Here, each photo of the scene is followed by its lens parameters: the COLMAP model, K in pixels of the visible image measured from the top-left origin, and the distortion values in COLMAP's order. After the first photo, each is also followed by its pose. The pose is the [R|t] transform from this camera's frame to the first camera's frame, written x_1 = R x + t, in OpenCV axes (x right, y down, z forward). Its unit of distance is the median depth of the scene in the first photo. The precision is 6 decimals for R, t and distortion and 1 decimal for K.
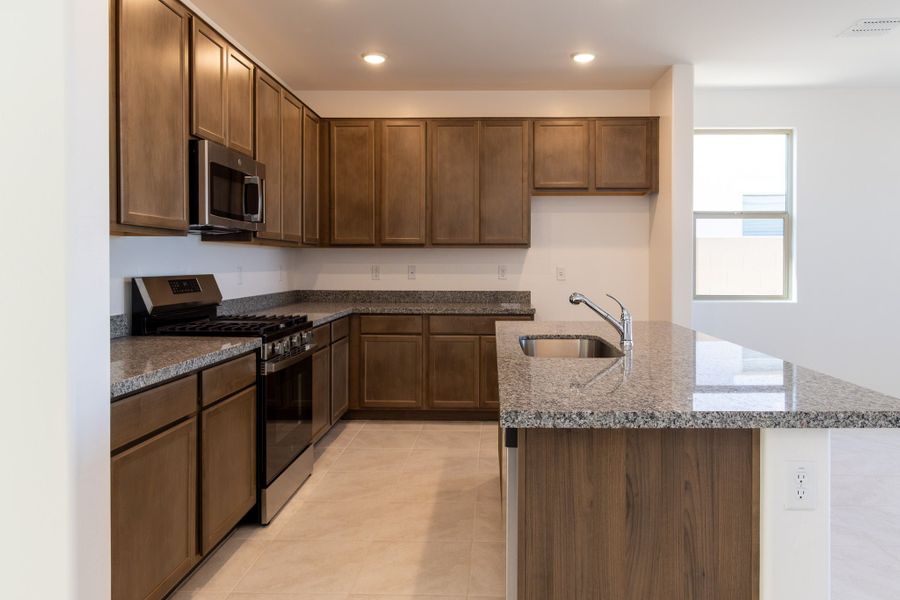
lens RADIAL K [[610.9, 0, 484.0], [0, 610.9, 271.9], [0, 0, 1]] dist [0.006281, 0.001064]
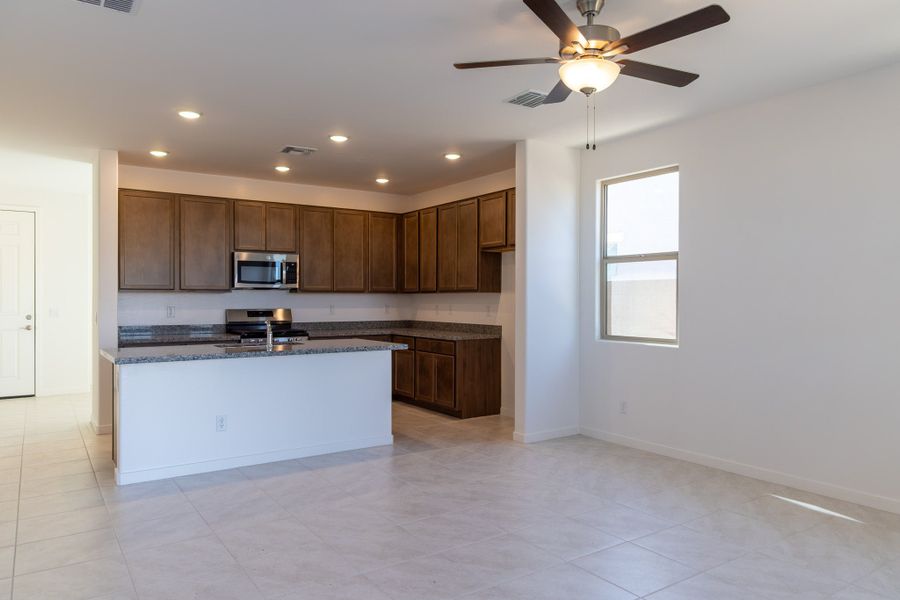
lens RADIAL K [[607.6, 0, 455.5], [0, 607.6, 302.4], [0, 0, 1]] dist [0.008899, 0.001746]
pose [[0.585161, 0.004295, -0.810906, 1.126960], [-0.013422, 0.999900, -0.004389, -0.011573], [0.810806, 0.013453, 0.585161, 0.178308]]
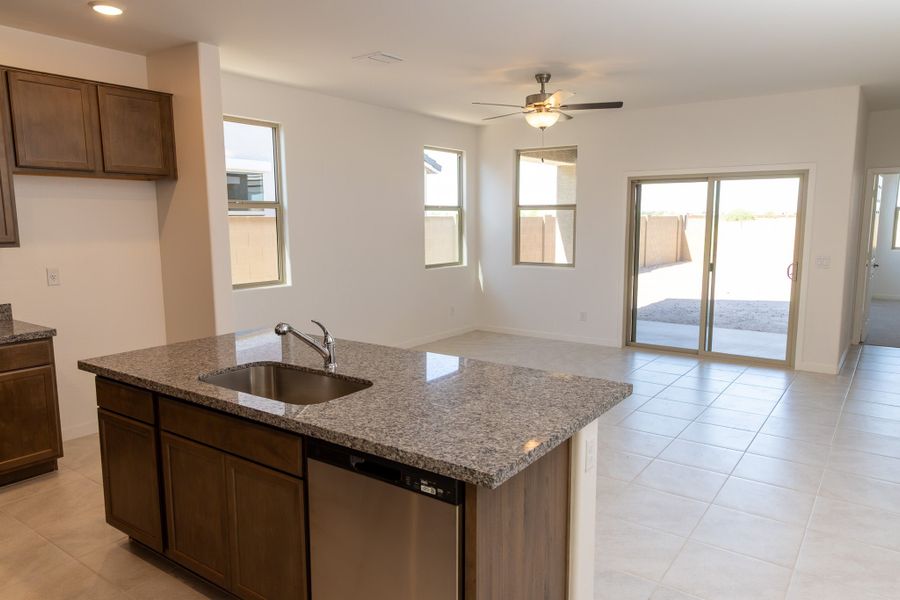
lens RADIAL K [[607.6, 0, 455.5], [0, 607.6, 302.4], [0, 0, 1]] dist [0.008899, 0.001746]
pose [[0.564045, -0.113957, 0.817843, -0.241014], [0.016504, 0.991789, 0.126812, -0.058190], [-0.825579, -0.058030, 0.561294, 0.139655]]
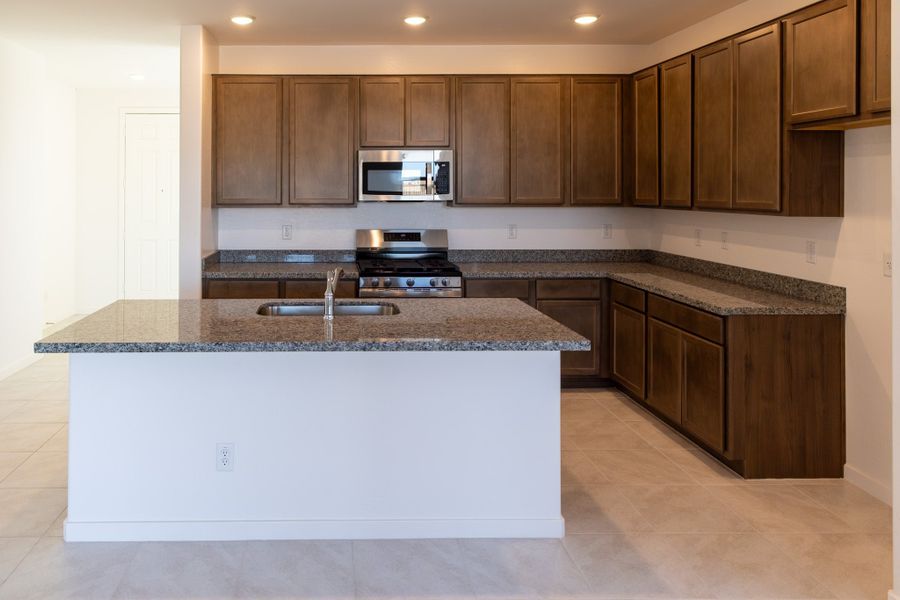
lens RADIAL K [[631.4, 0, 340.7], [0, 631.4, 185.4], [0, 0, 1]] dist [0.001646, 0.000916]
pose [[0.033036, -0.006923, -0.999430, 0.724743], [-0.015061, 0.999859, -0.007424, -0.060471], [0.999341, 0.015298, 0.032927, 0.510827]]
